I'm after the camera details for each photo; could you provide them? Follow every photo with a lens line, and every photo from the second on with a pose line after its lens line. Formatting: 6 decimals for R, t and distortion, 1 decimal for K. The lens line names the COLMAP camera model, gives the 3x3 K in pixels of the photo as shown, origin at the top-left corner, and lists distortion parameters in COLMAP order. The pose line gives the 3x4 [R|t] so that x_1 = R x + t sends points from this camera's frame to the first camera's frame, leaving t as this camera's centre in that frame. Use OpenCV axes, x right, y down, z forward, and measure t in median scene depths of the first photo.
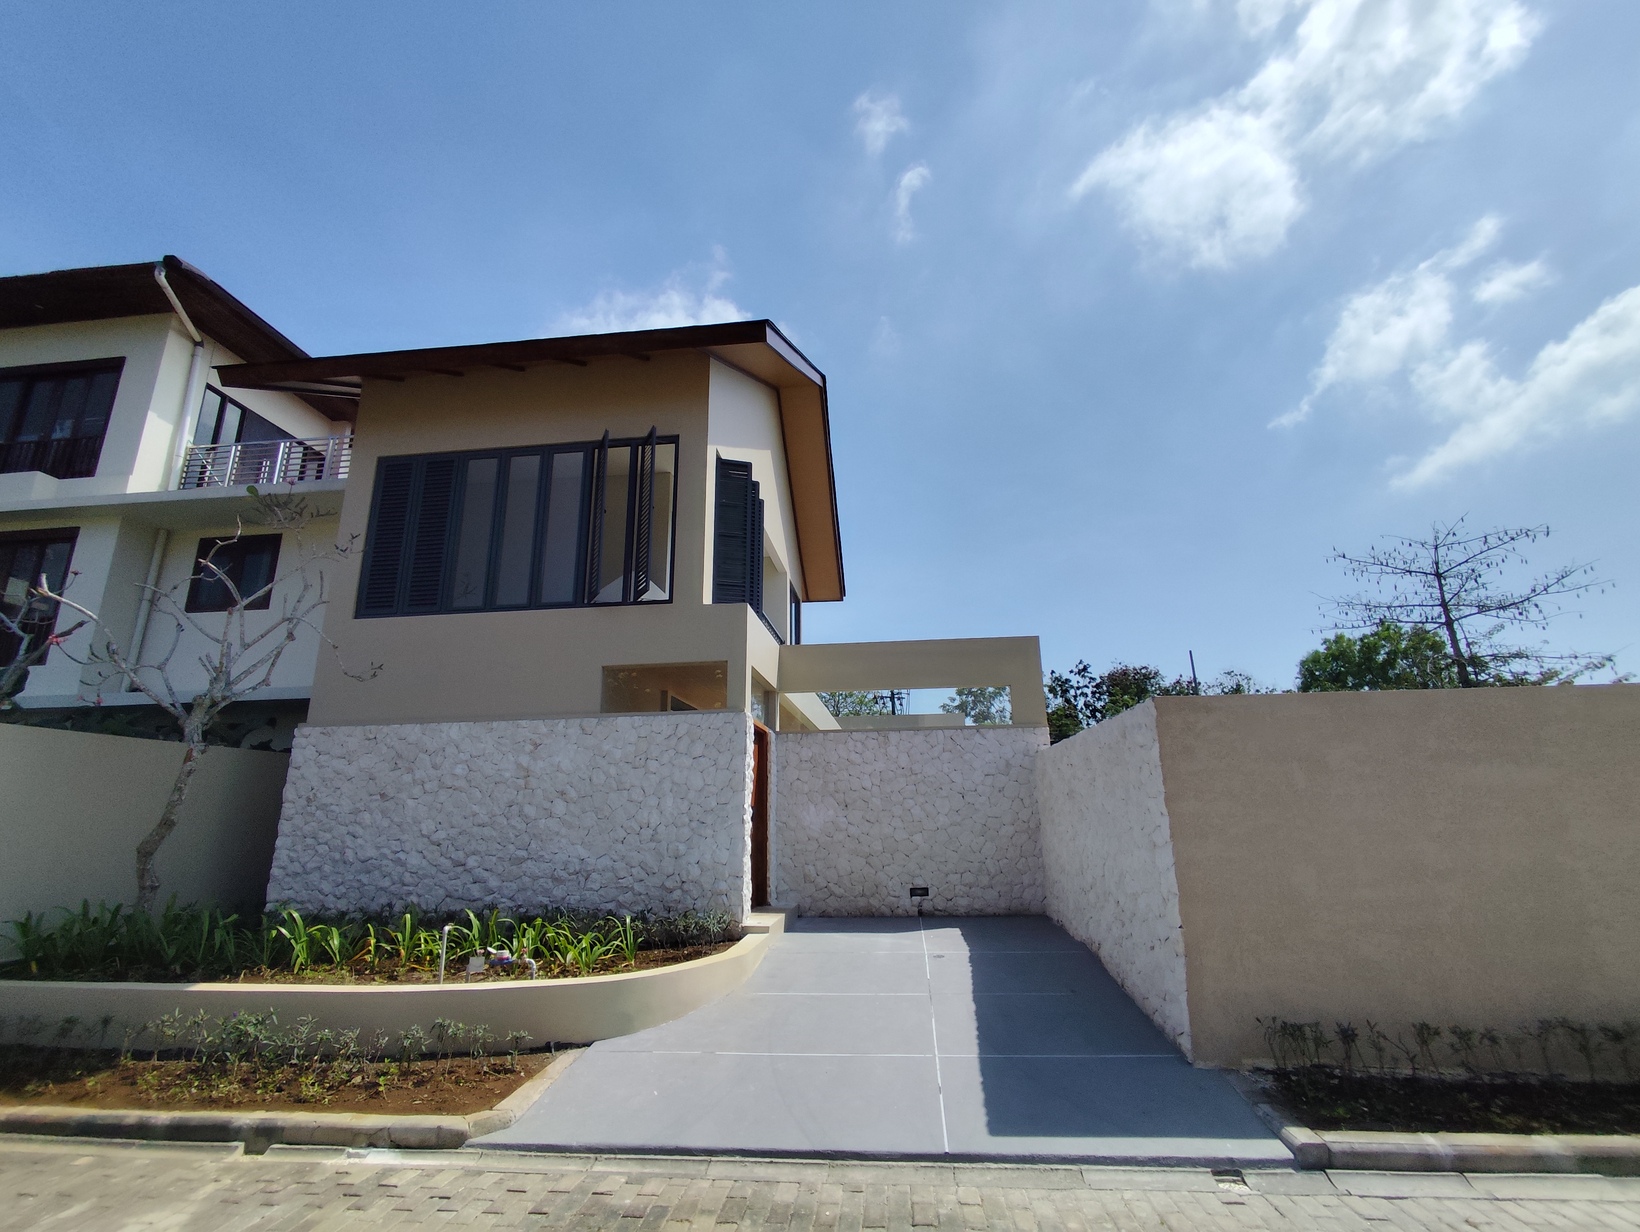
lens RADIAL K [[750.2, 0, 820.0], [0, 750.2, 616.0], [0, 0, 1]] dist [-0.000357, 0.000152]
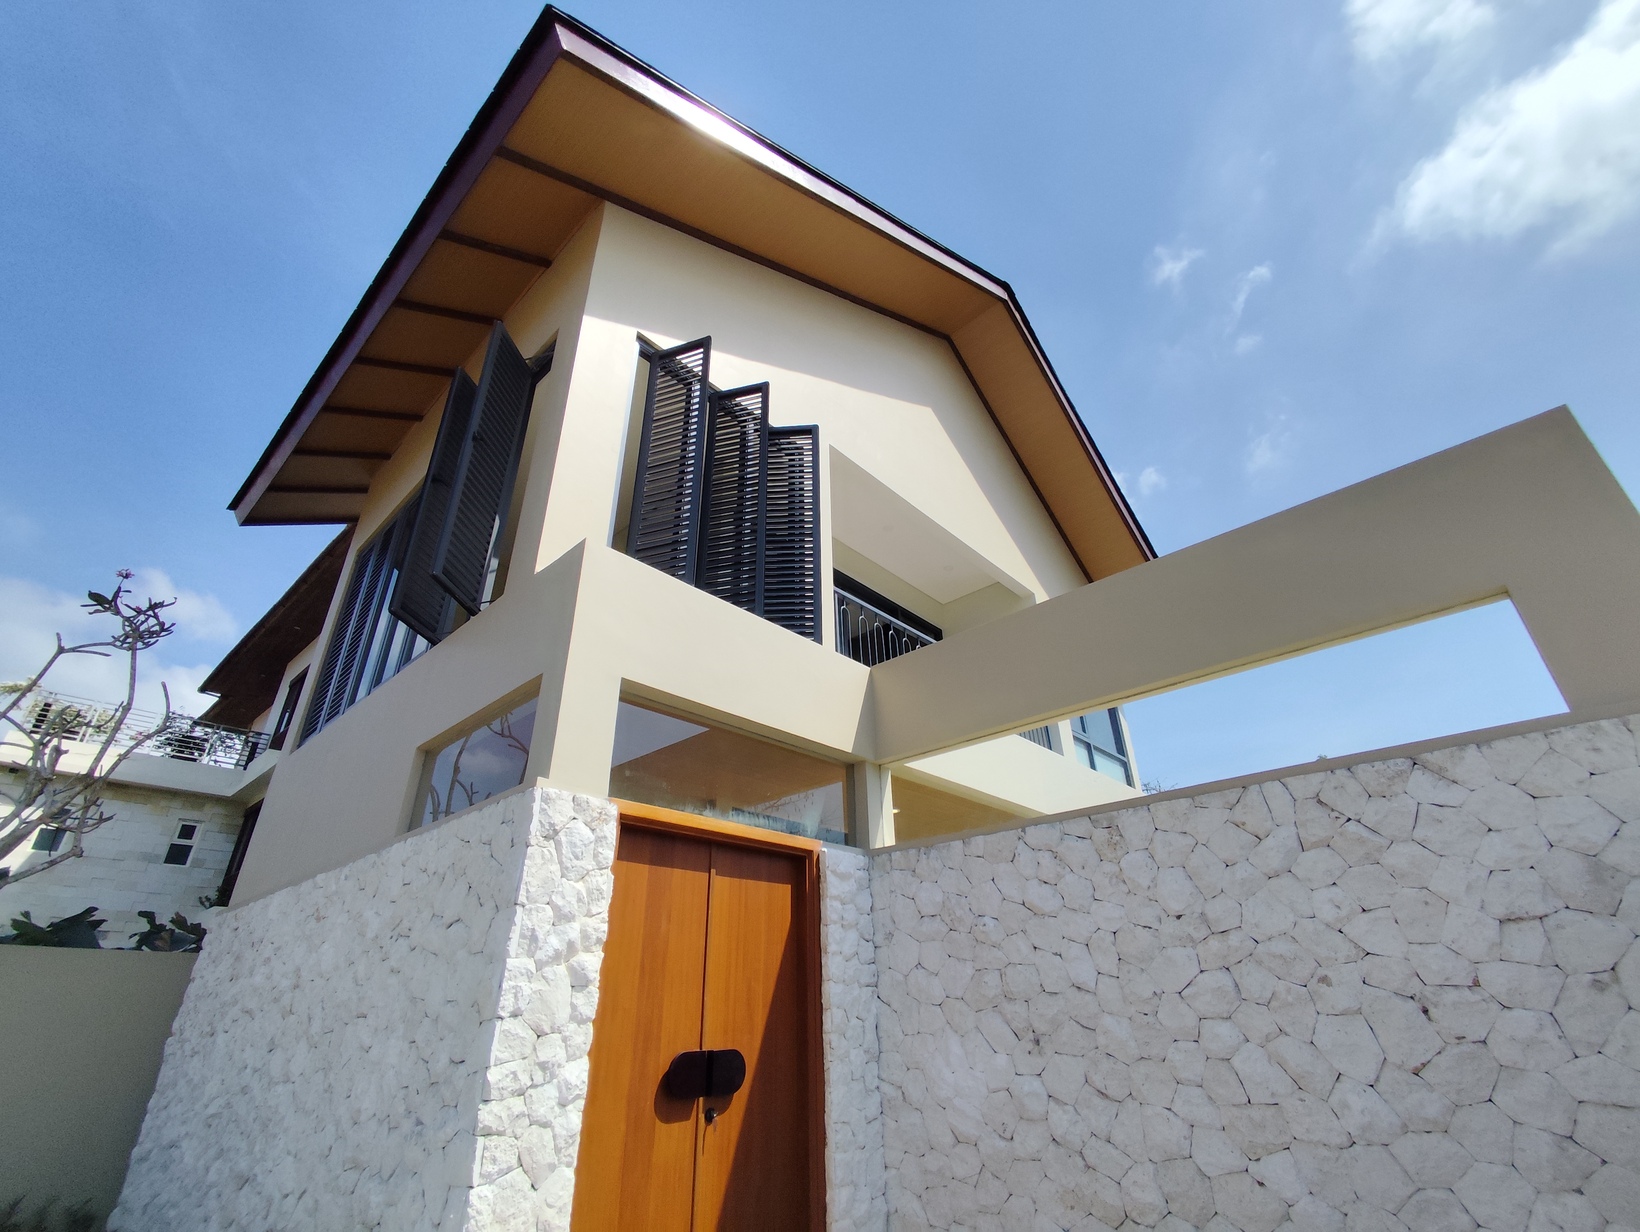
lens RADIAL K [[750.2, 0, 820.0], [0, 750.2, 616.0], [0, 0, 1]] dist [-0.000357, 0.000152]
pose [[0.800405, -0.285781, -0.526954, 0.197171], [0.163239, 0.949737, -0.267120, 0.141037], [0.576805, 0.127785, 0.806825, 0.632482]]
